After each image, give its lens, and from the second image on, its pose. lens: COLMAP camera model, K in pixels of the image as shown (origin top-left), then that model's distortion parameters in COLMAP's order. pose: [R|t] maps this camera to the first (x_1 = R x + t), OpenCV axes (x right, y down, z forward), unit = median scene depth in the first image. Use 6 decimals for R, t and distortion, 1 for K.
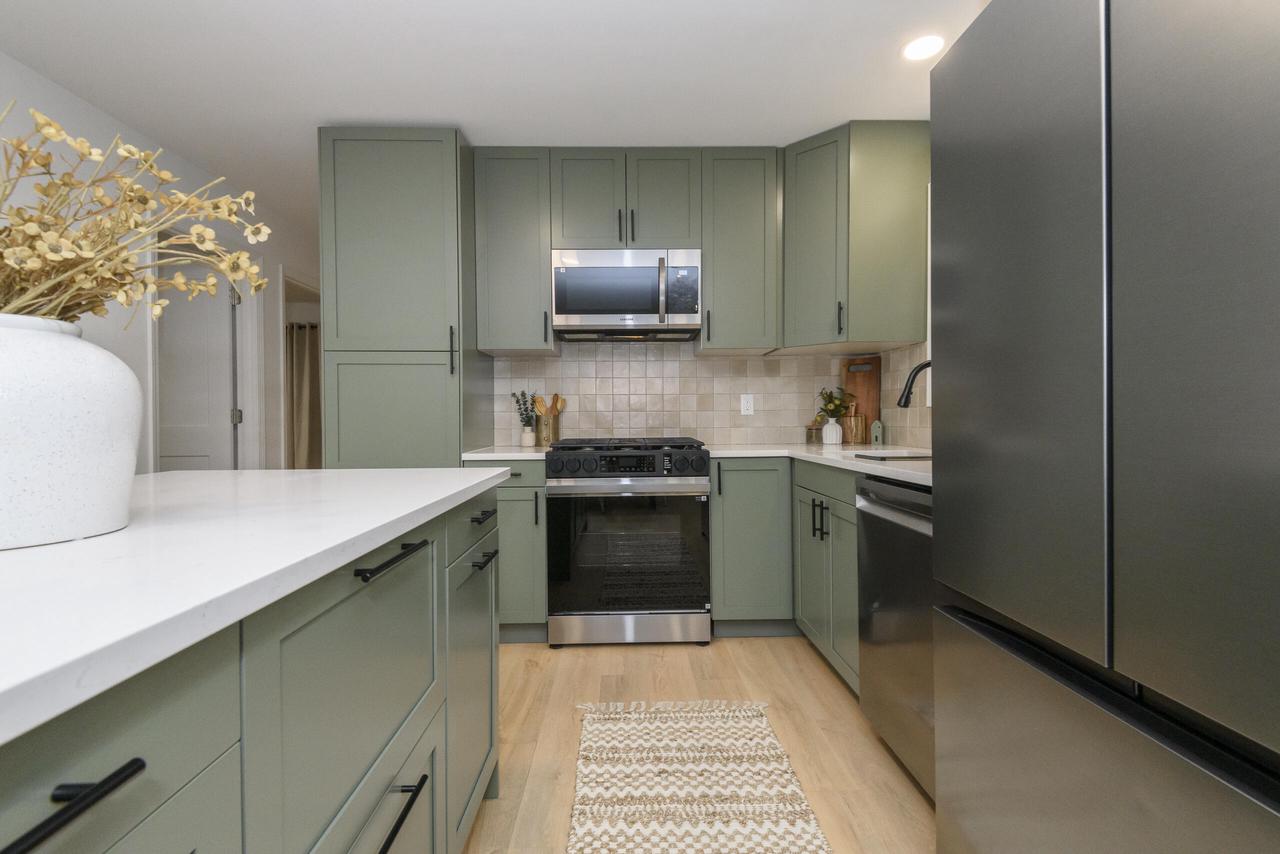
lens RADIAL K [[583.5, 0, 635.4], [0, 583.5, 419.9], [0, 0, 1]] dist [0.013206, -0.000648]
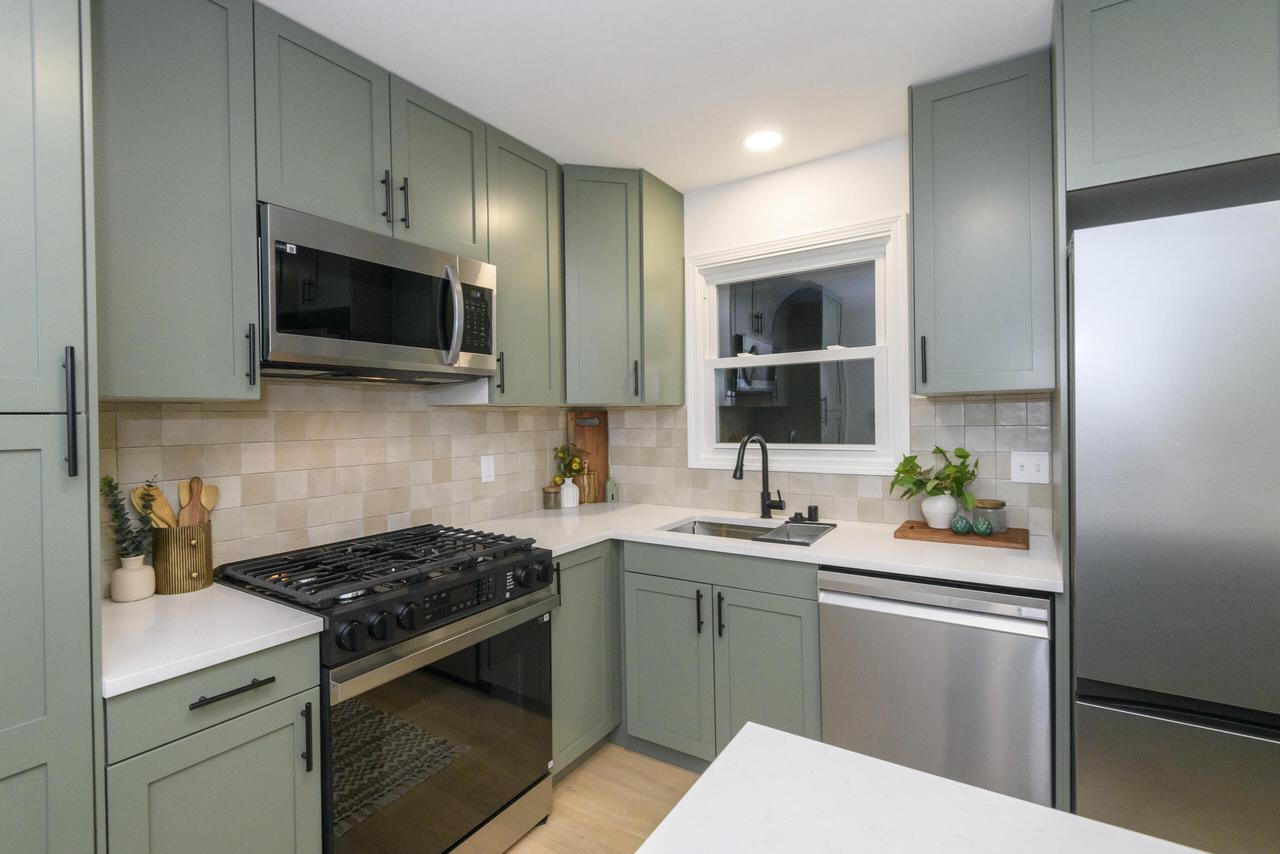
lens RADIAL K [[583.5, 0, 635.4], [0, 583.5, 419.9], [0, 0, 1]] dist [0.013206, -0.000648]
pose [[0.560614, -0.005662, 0.828058, -0.383969], [0.010942, 0.999940, -0.000570, -0.099935], [-0.828005, 0.009381, 0.560642, 0.453049]]
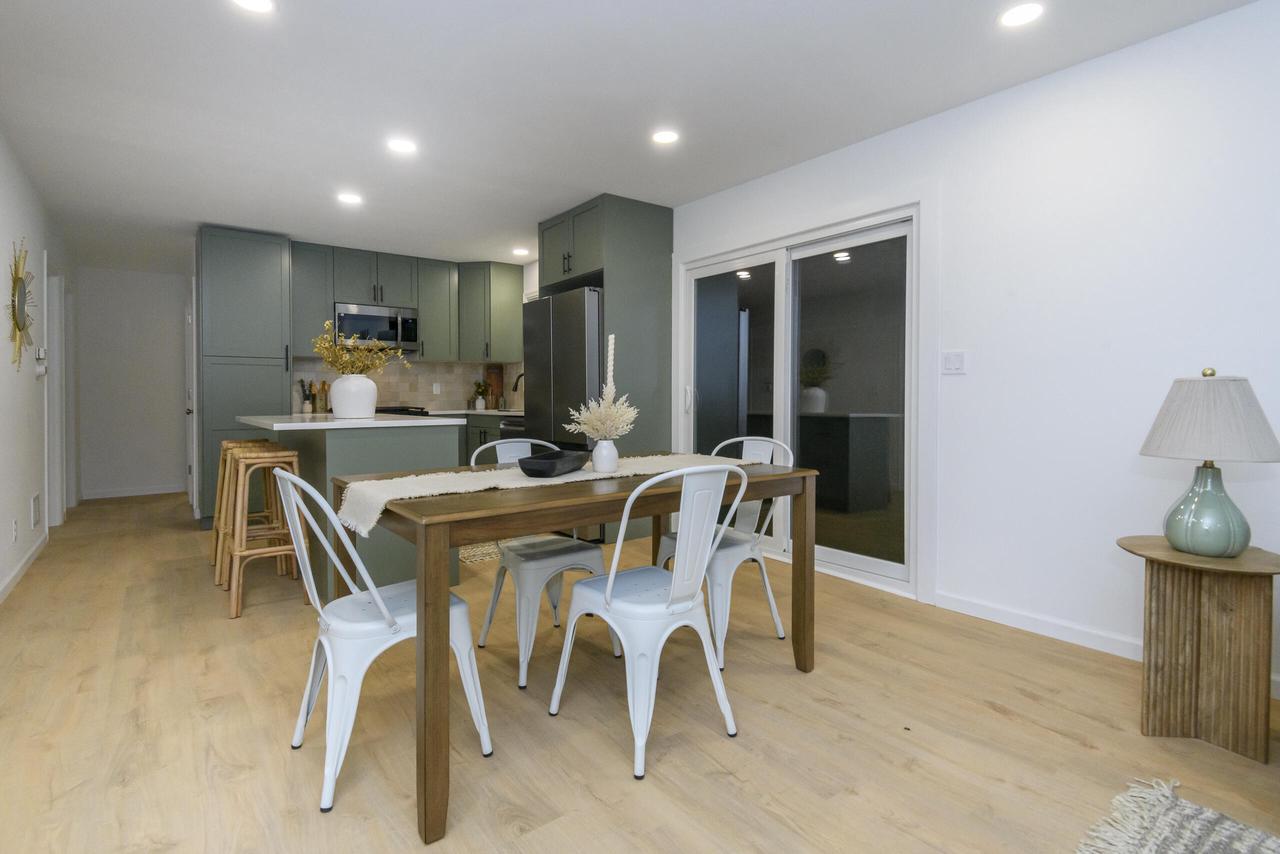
lens RADIAL K [[619.4, 0, 639.7], [0, 619.4, 398.2], [0, 0, 1]] dist [0.001360, -0.000579]
pose [[0.803829, -0.000349, 0.594860, -0.528654], [0.003483, 0.999985, -0.004120, 0.017025], [-0.594850, 0.005383, 0.803819, -1.116032]]
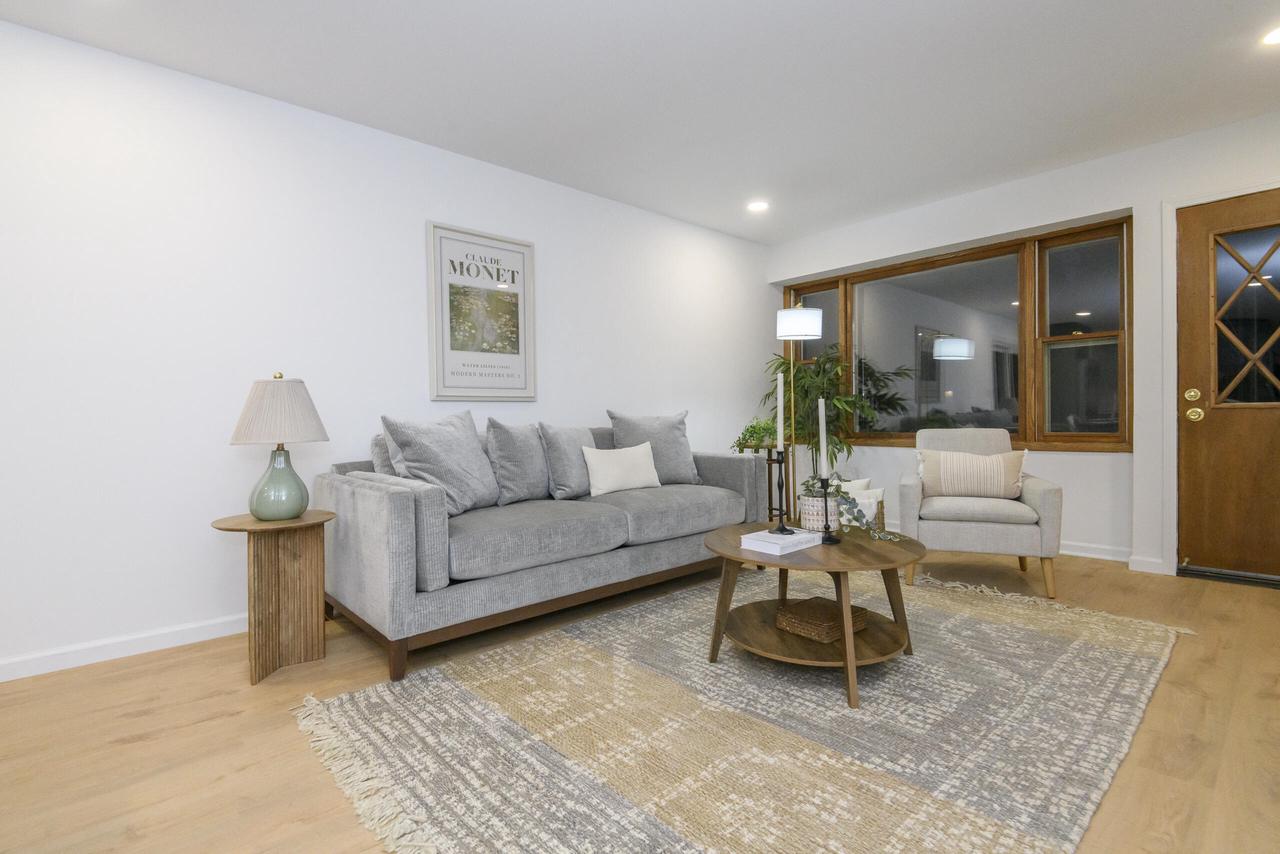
lens RADIAL K [[596.5, 0, 637.1], [0, 596.5, 419.8], [0, 0, 1]] dist [0.000983, -0.000344]
pose [[-0.643664, 0.000519, 0.765308, -0.565224], [0.018106, 0.999730, 0.014550, 0.040842], [-0.765094, 0.023222, -0.643500, -0.853670]]
